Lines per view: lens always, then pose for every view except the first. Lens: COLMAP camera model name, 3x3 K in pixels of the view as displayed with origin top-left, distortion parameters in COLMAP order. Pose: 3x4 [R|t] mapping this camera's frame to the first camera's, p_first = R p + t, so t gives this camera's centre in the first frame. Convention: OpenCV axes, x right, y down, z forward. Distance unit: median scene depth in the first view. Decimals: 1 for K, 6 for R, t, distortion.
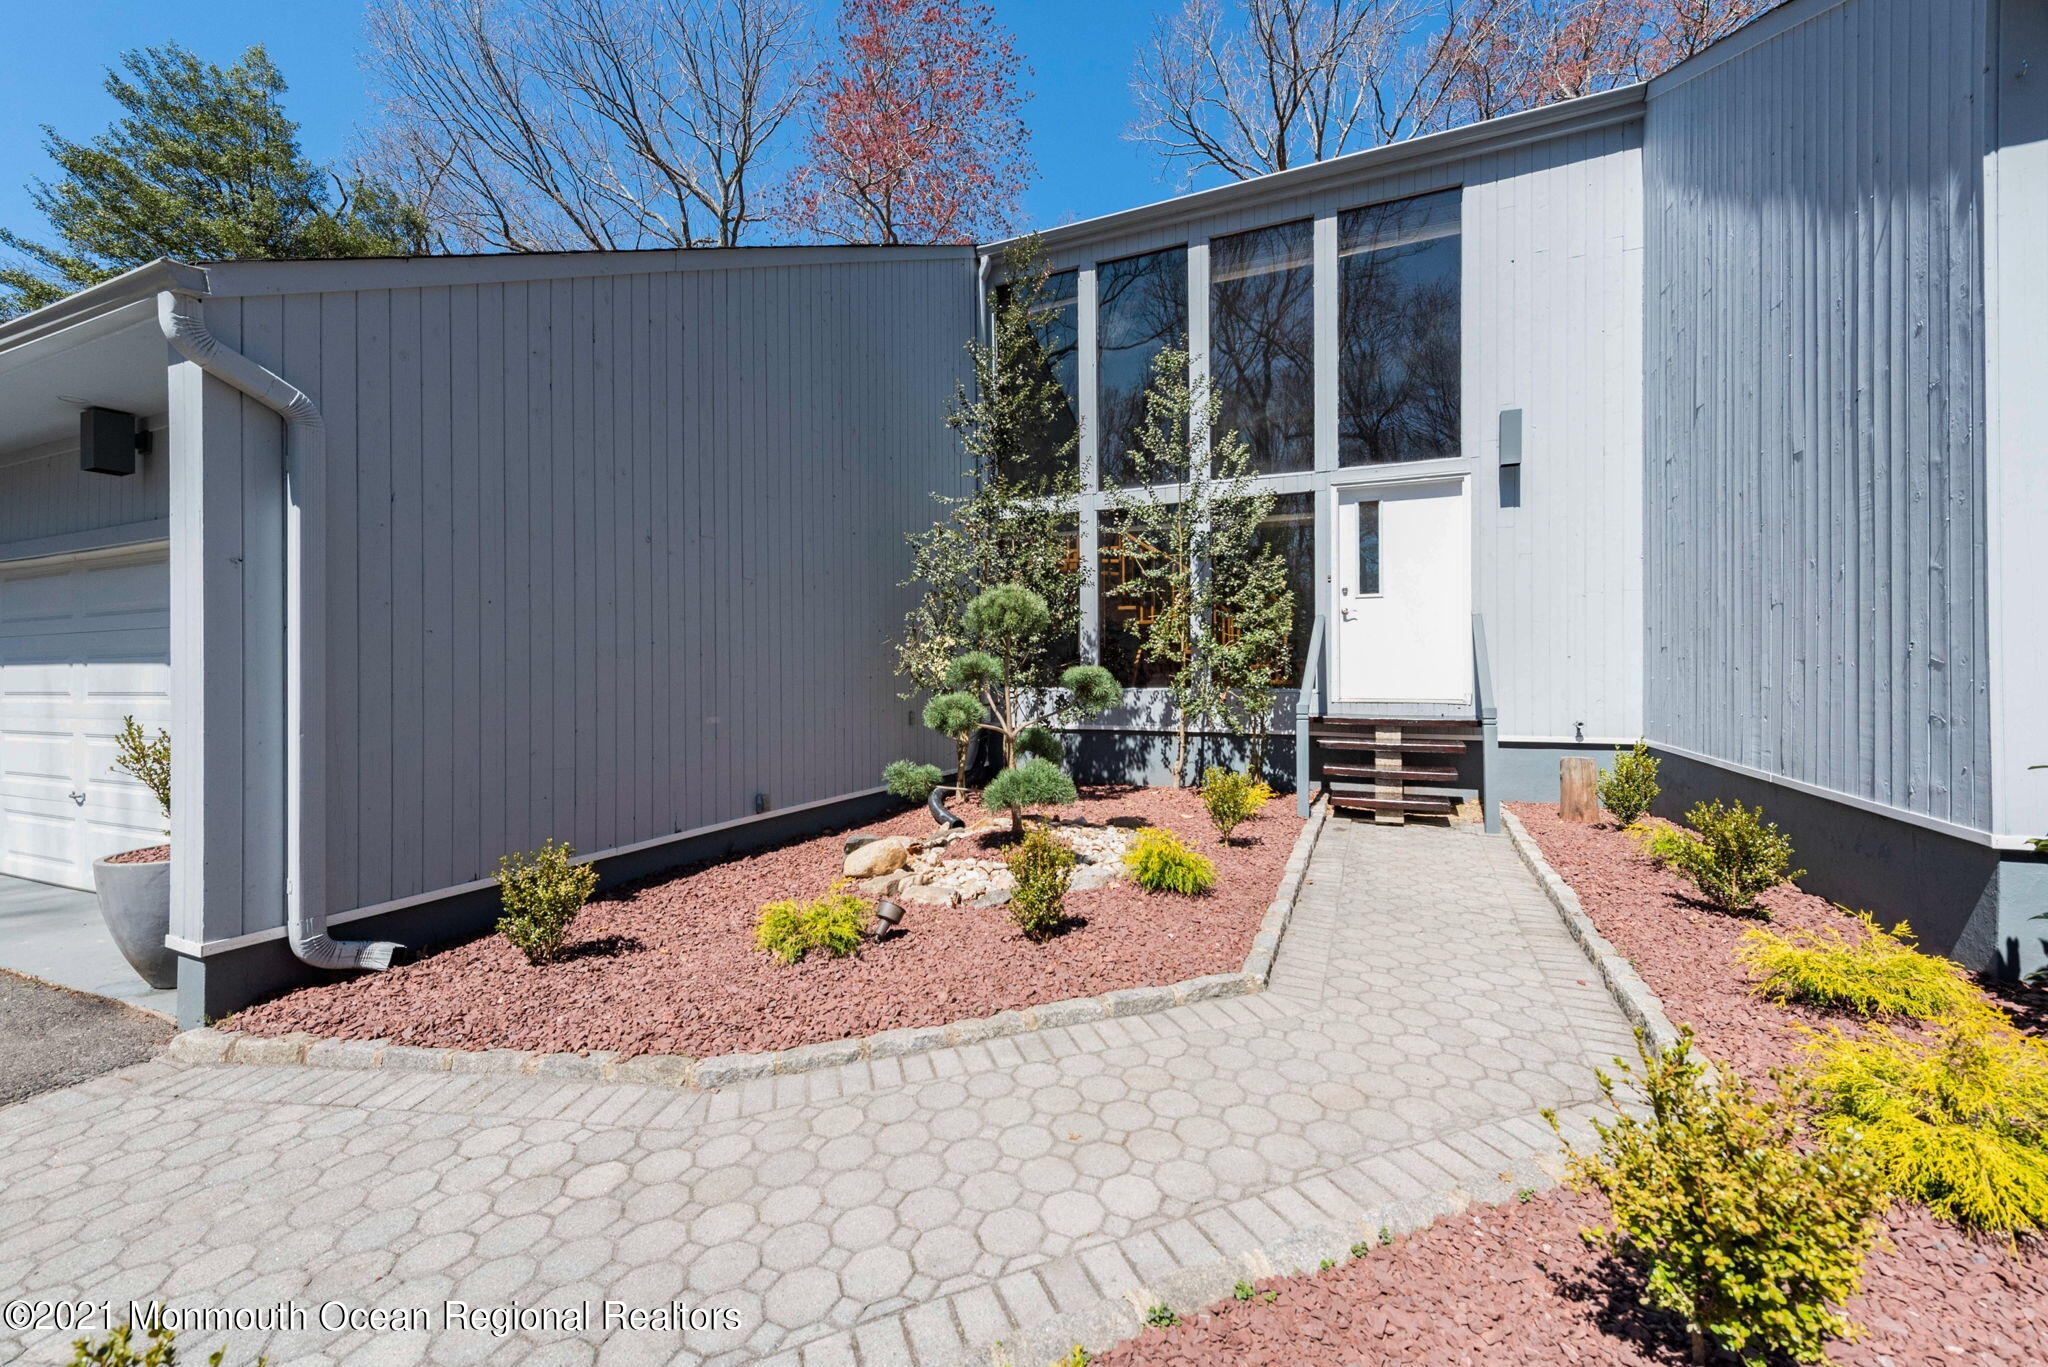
lens RADIAL K [[811.7, 0, 1028.1], [0, 811.7, 668.0], [0, 0, 1]] dist [0.010293, -0.002306]
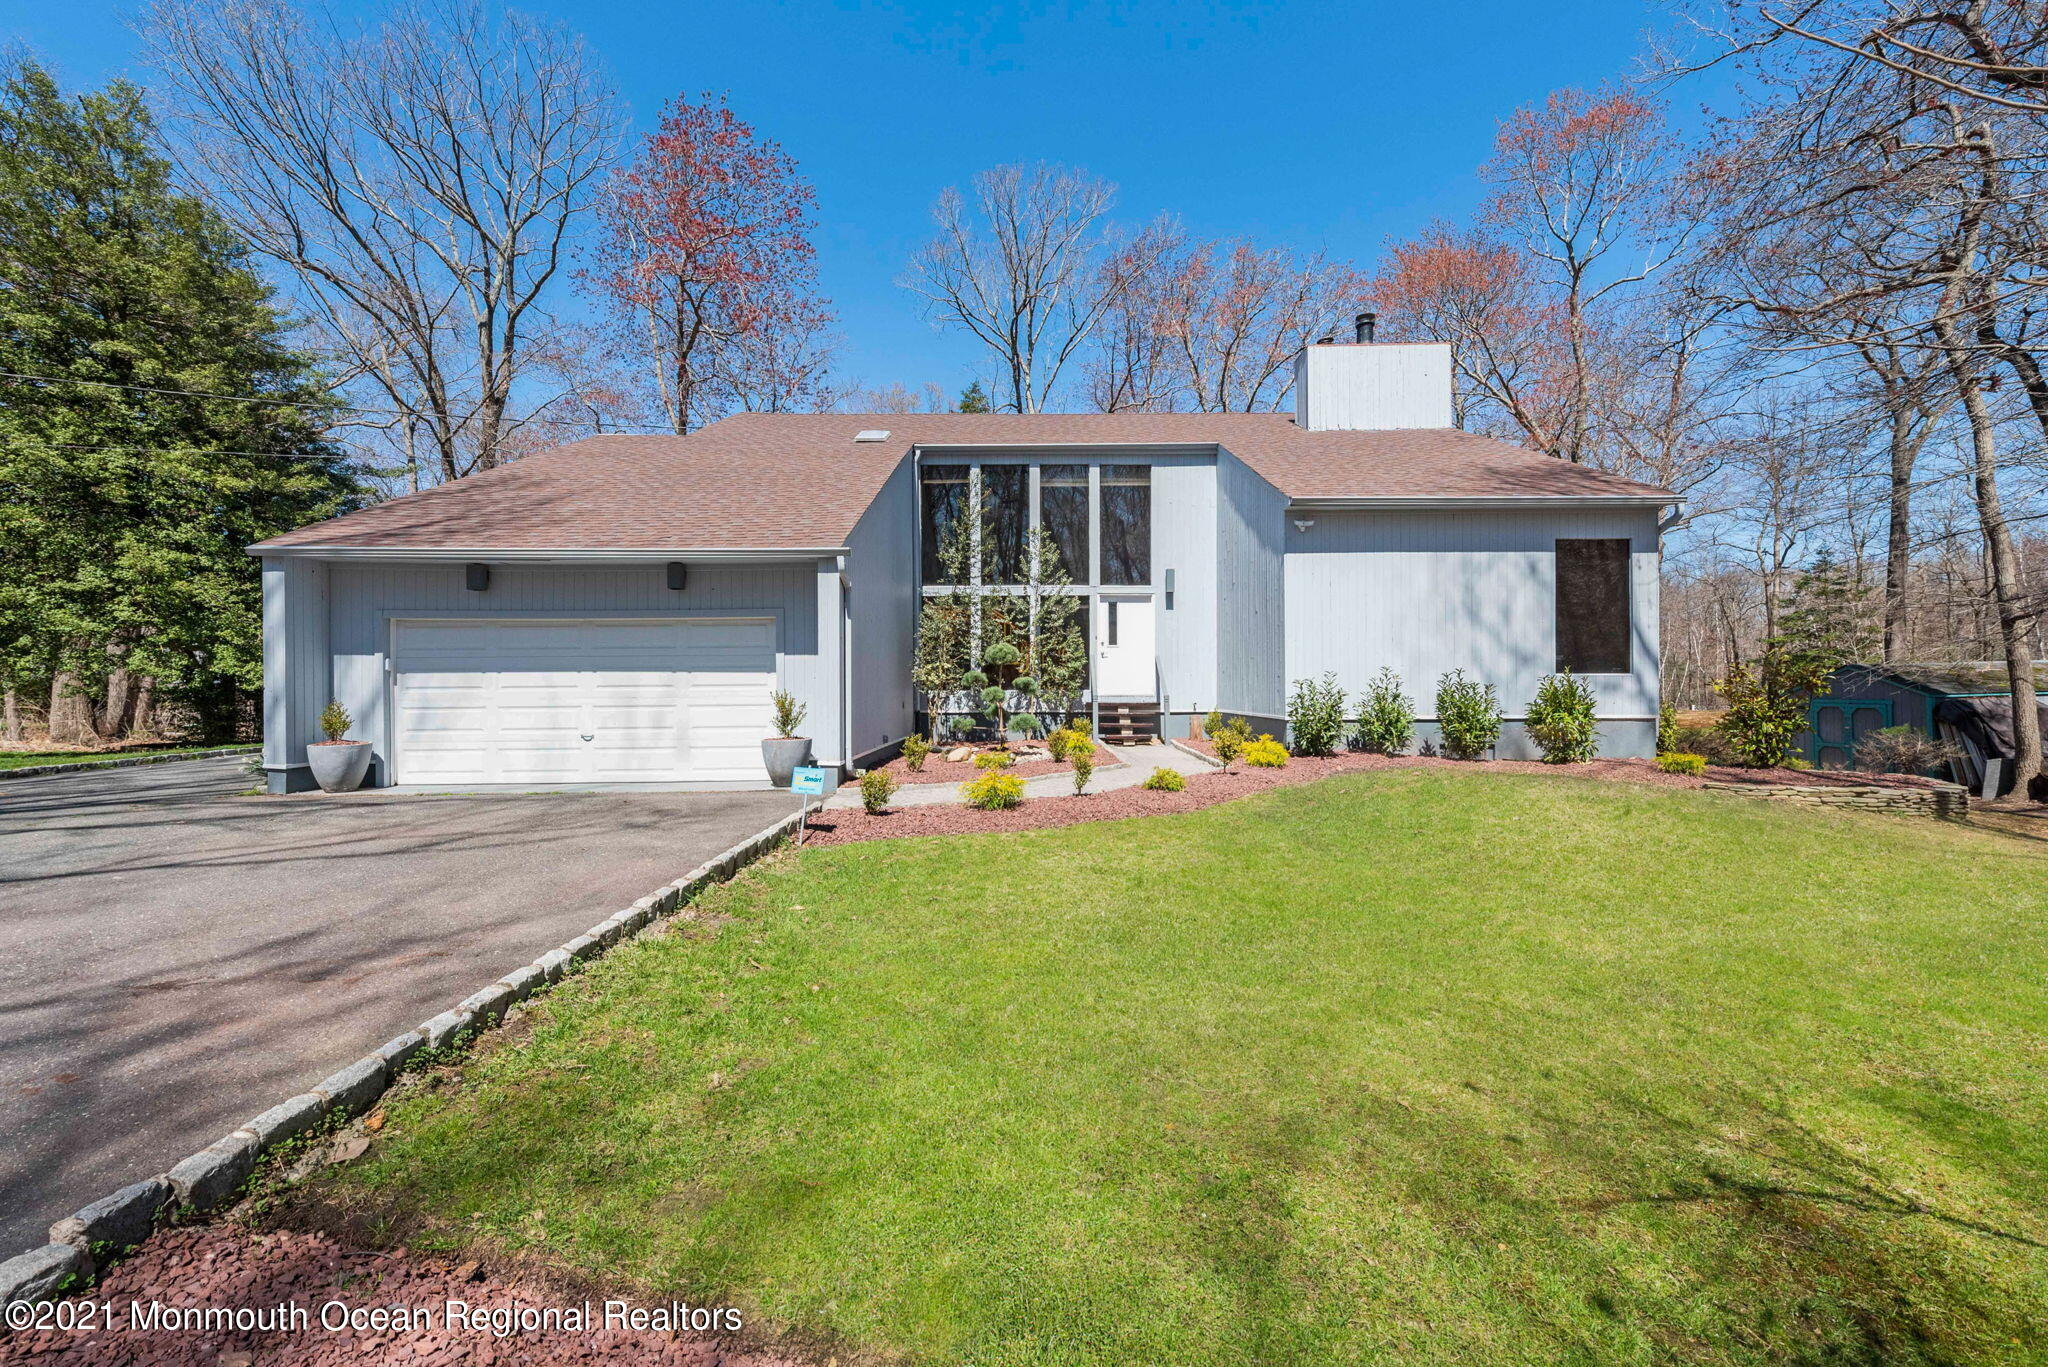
lens RADIAL K [[811.7, 0, 1027.3], [0, 811.7, 694.5], [0, 0, 1]] dist [0.010293, -0.002306]
pose [[0.914783, -0.001838, 0.403942, -0.651451], [-0.001255, 0.999972, 0.007393, 0.022993], [-0.403945, -0.007270, 0.914755, -0.867765]]
